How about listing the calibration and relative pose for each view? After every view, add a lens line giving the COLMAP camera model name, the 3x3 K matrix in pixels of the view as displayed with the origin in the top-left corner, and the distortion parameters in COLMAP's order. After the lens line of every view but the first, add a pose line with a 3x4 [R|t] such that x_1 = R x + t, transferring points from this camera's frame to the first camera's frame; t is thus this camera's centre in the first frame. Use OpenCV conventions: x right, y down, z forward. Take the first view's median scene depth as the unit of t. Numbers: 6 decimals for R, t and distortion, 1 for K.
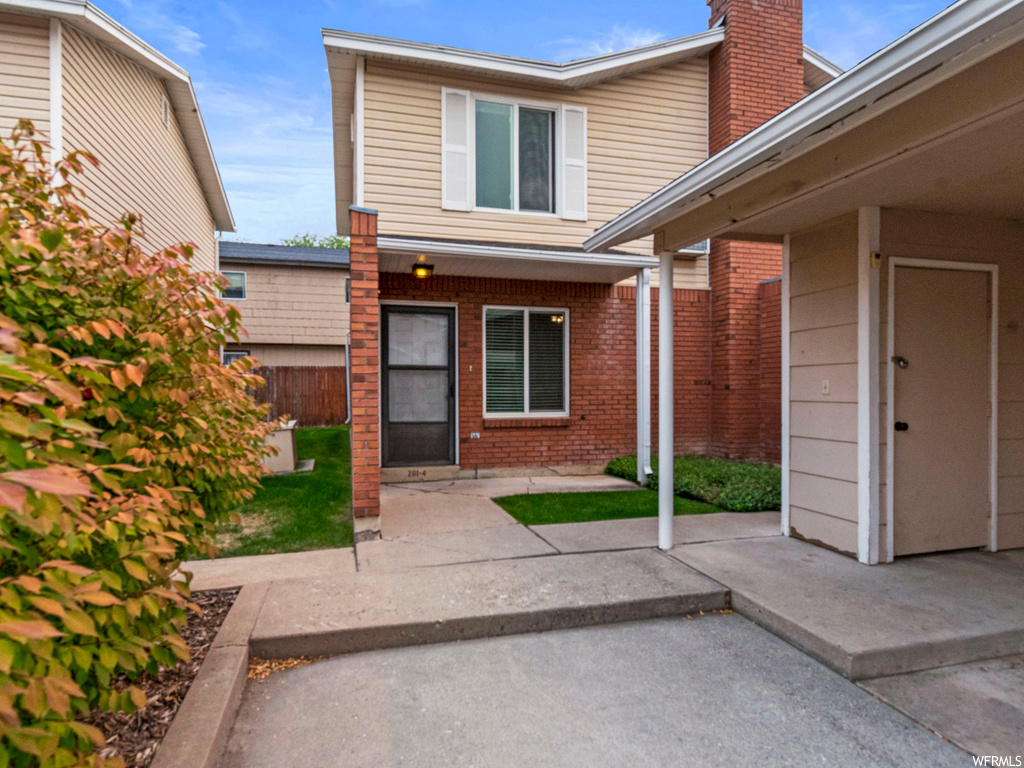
lens RADIAL K [[608.8, 0, 511.8], [0, 608.8, 377.9], [0, 0, 1]] dist [0.001951, -0.000226]
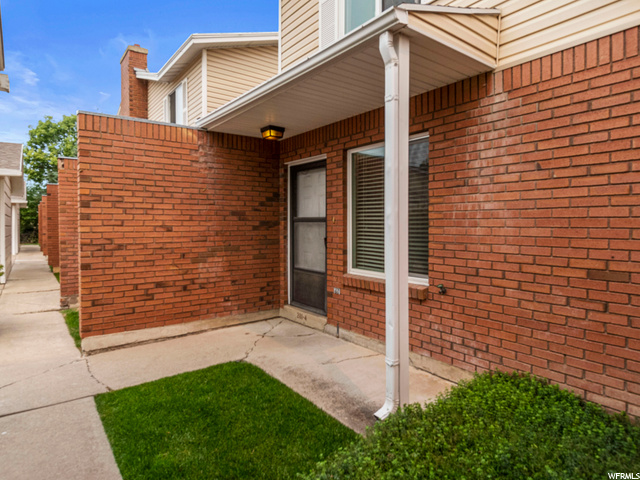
lens RADIAL K [[373.1, 0, 319.4], [0, 373.1, 226.5], [0, 0, 1]] dist [0.003757, 0.000435]
pose [[0.371051, 0.005054, -0.928599, 0.439421], [0.010829, 0.999894, 0.009769, -0.010946], [0.928549, -0.013681, 0.370957, 0.718257]]
